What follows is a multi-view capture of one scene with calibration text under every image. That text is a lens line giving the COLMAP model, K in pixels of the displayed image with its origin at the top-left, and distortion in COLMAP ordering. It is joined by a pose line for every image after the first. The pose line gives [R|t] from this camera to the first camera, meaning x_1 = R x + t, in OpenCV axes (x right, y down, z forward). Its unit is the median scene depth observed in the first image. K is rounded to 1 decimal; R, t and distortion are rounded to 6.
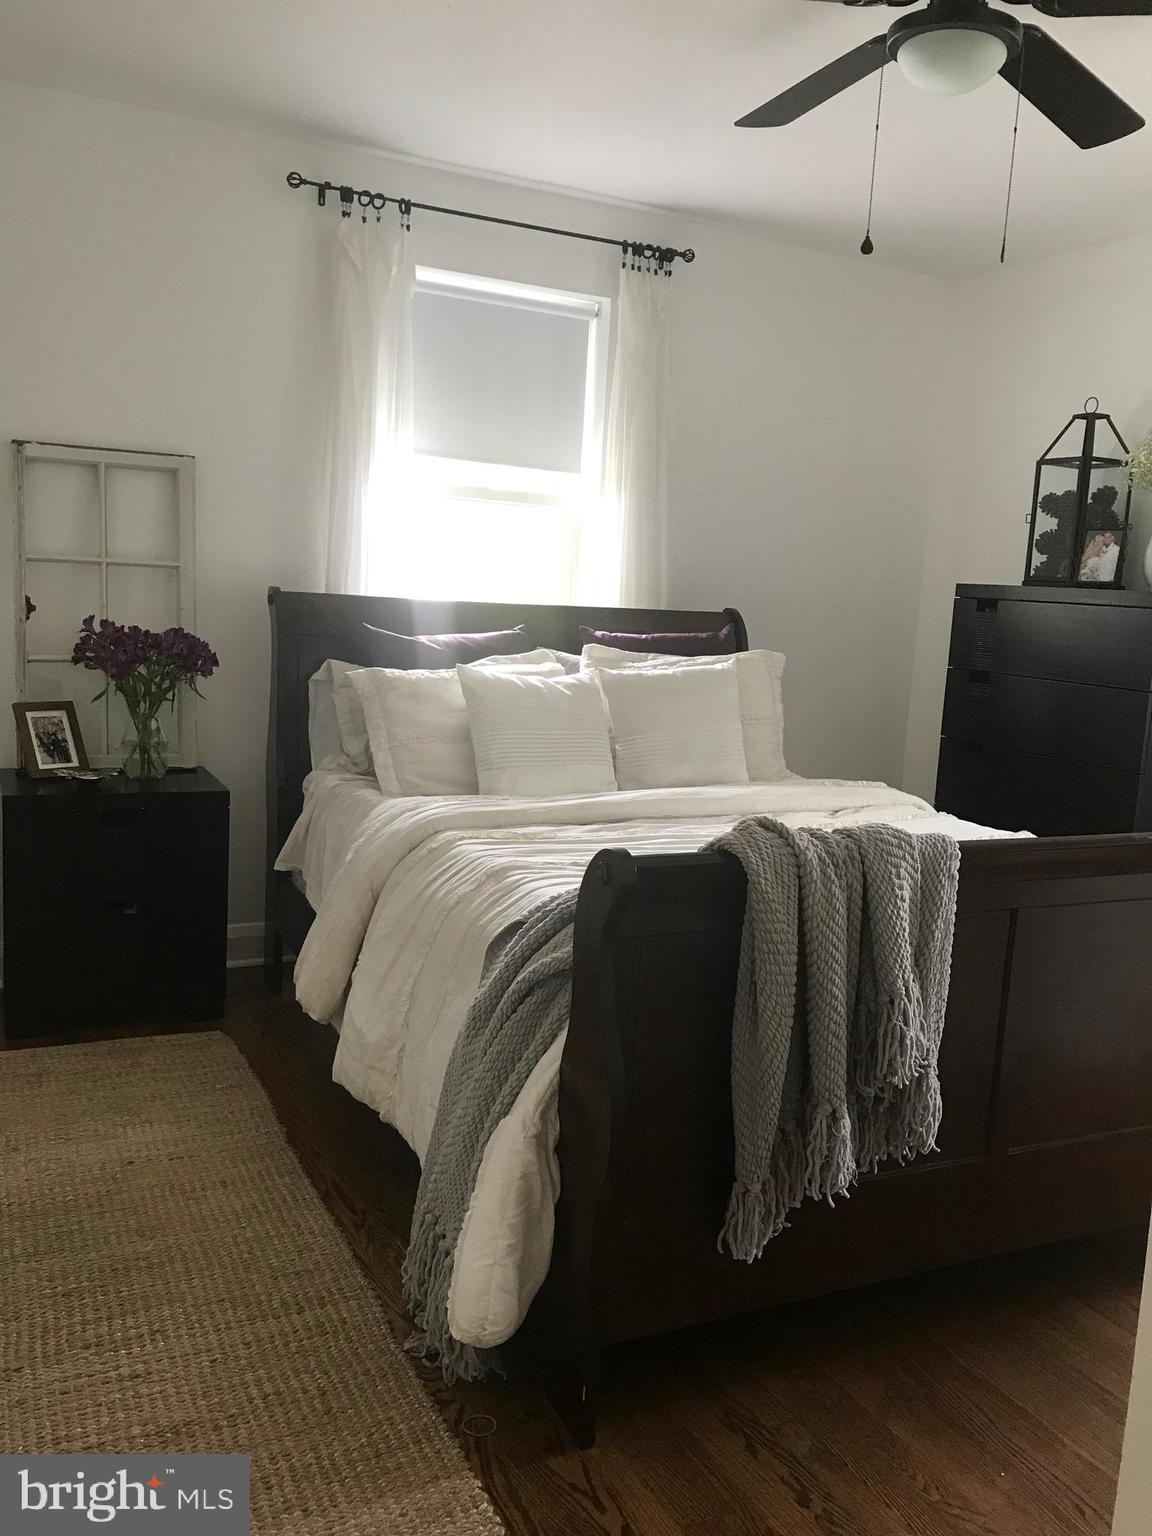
lens RADIAL K [[1251.3, 0, 576.0], [0, 1251.3, 768.0], [0, 0, 1]] dist [-0.008620, 0.001487]
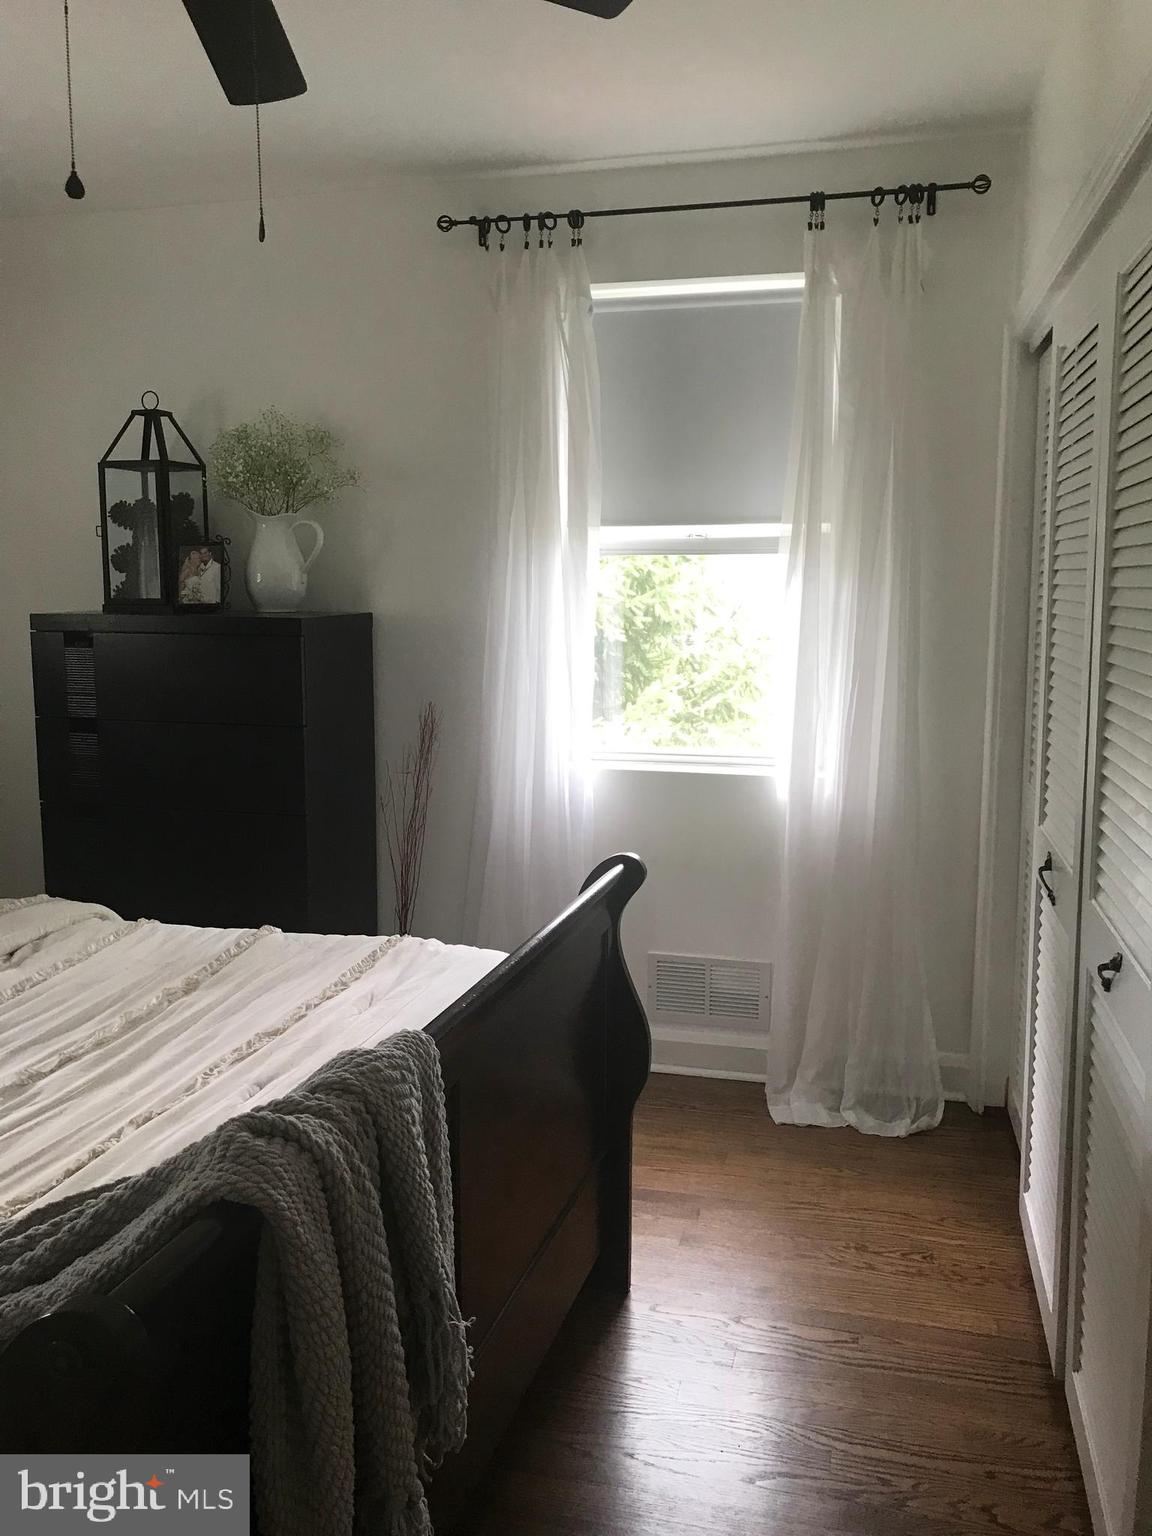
lens RADIAL K [[1263.9, 0, 572.6], [0, 1263.9, 762.1], [0, 0, 1]] dist [0.021118, -0.045060]
pose [[0.666490, -0.159257, 0.728305, -0.074955], [0.146330, 0.985859, 0.081665, -0.070241], [-0.731012, 0.052144, 0.680369, 0.195043]]
